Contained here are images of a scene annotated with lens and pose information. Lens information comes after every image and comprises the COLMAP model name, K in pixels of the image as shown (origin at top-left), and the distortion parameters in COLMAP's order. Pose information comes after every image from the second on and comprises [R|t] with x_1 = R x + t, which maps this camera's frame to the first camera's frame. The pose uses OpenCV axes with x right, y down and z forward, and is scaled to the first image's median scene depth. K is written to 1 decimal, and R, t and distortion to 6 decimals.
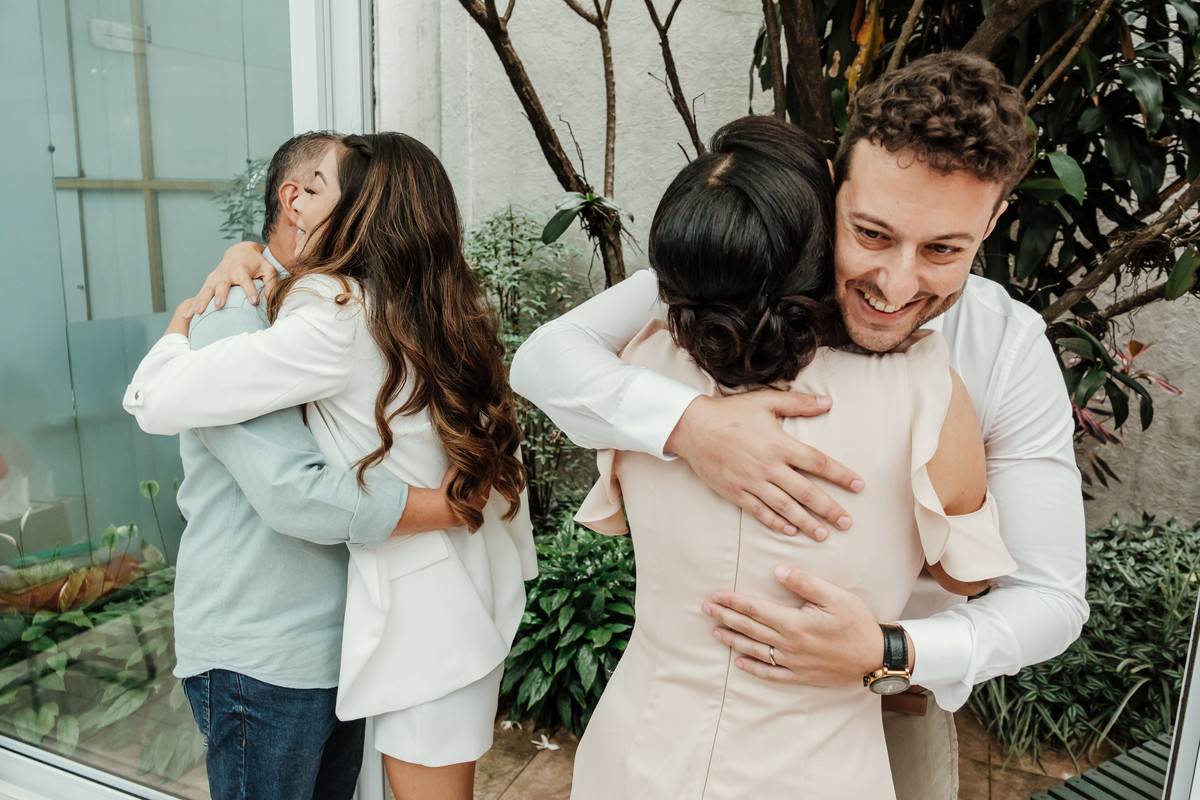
lens RADIAL K [[834.8, 0, 589.8], [0, 834.8, 424.8], [0, 0, 1]] dist [-0.009109, 0.001225]
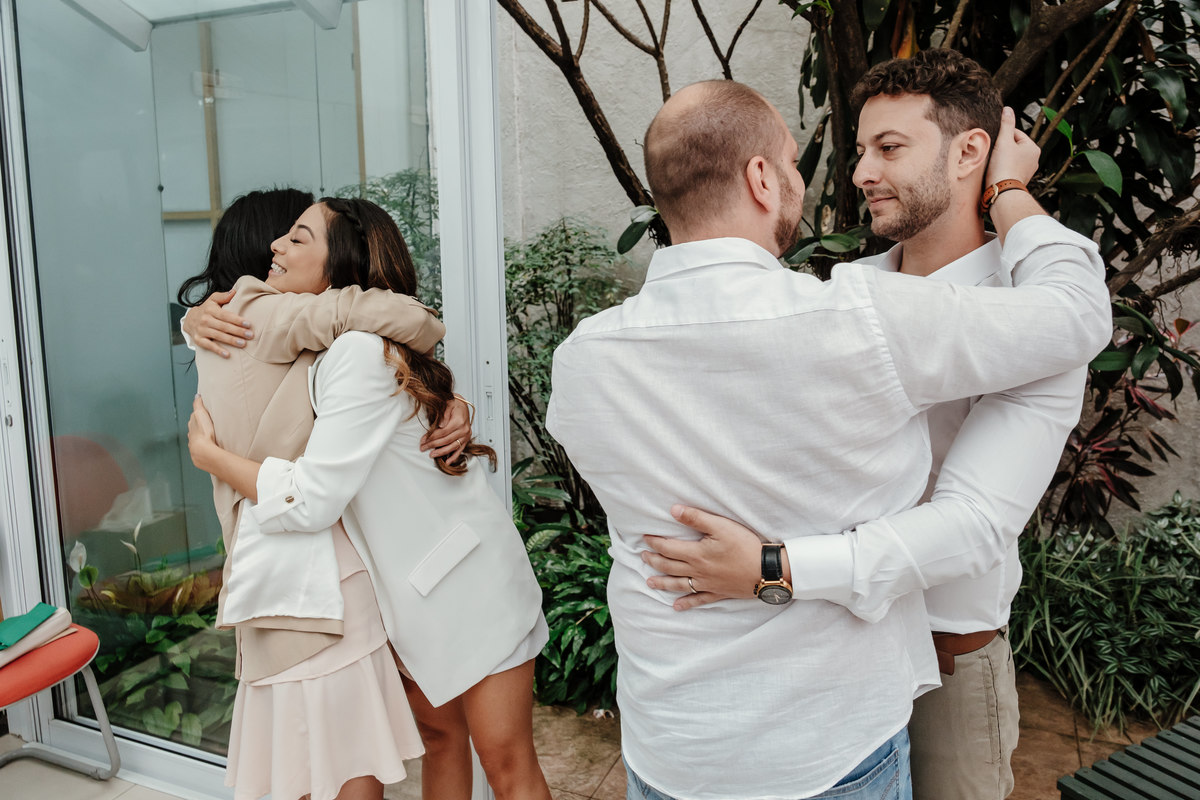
lens RADIAL K [[855.1, 0, 587.7], [0, 855.1, 360.2], [0, 0, 1]] dist [-0.003067, -0.003155]
pose [[0.998700, -0.042619, -0.027973, -0.065093], [0.040087, 0.995526, -0.085560, 0.013822], [0.031495, 0.084327, 0.995940, -0.092080]]
